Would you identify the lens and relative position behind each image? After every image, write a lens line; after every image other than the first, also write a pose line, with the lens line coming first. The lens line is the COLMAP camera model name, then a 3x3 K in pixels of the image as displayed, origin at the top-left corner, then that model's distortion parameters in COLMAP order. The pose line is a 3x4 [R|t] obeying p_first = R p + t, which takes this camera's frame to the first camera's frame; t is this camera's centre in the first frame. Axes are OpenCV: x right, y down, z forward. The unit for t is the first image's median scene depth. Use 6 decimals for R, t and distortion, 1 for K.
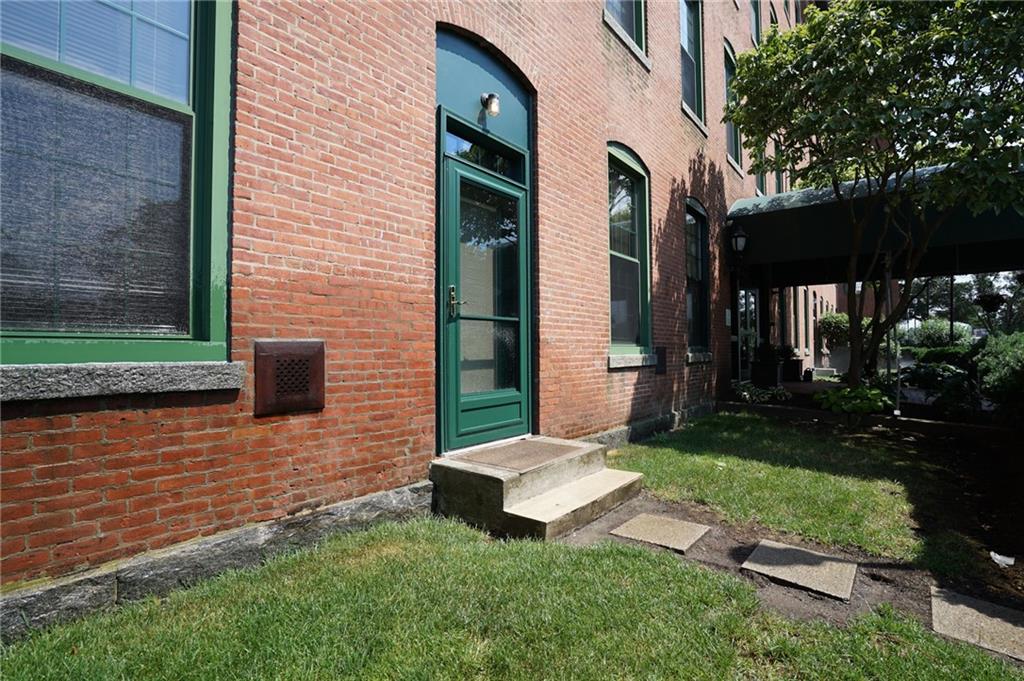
lens RADIAL K [[480.1, 0, 497.8], [0, 480.1, 350.0], [0, 0, 1]] dist [-0.054396, 0.016909]
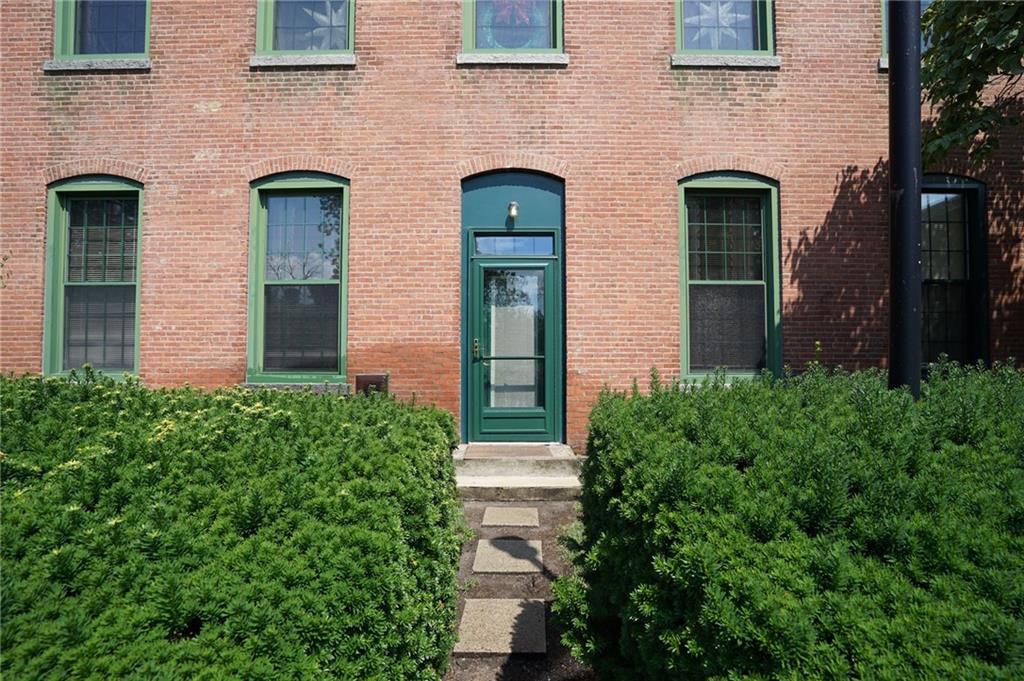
lens RADIAL K [[480.1, 0, 503.4], [0, 480.1, 340.7], [0, 0, 1]] dist [-0.054396, 0.016909]
pose [[0.626186, -0.005068, -0.779657, 1.098256], [0.000539, 0.999981, -0.006068, -0.107618], [0.779673, 0.003380, 0.626177, 0.060123]]
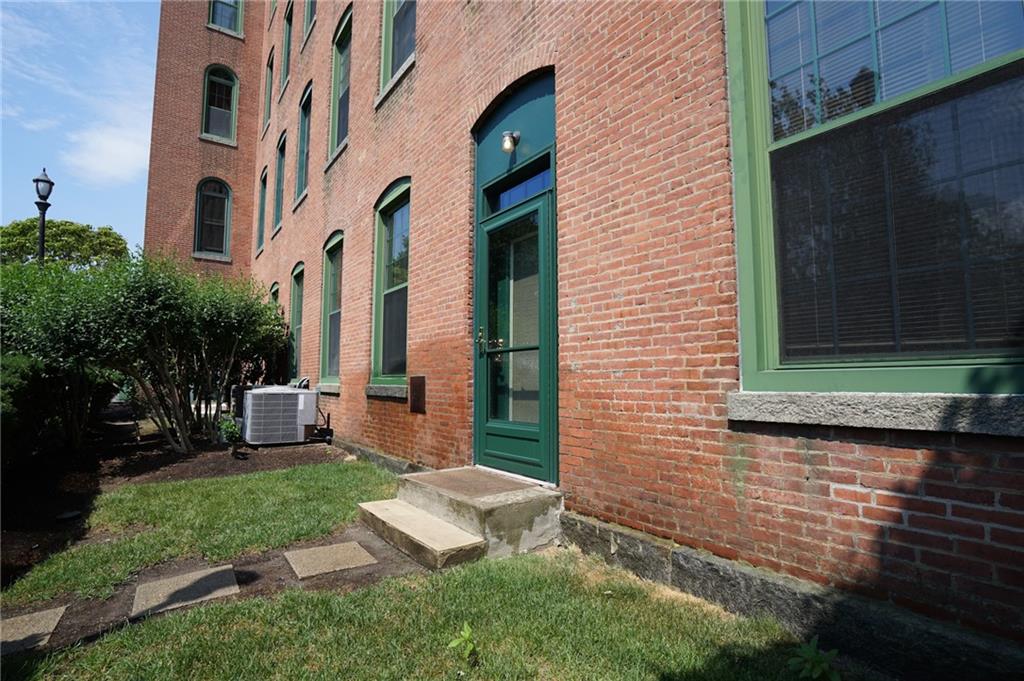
lens RADIAL K [[480.1, 0, 522.7], [0, 480.1, 351.6], [0, 0, 1]] dist [-0.054396, 0.016909]
pose [[-0.211260, -0.055404, -0.975858, 0.960099], [0.005306, 0.998312, -0.057828, -0.002111], [0.977416, -0.017395, -0.210609, 1.227961]]
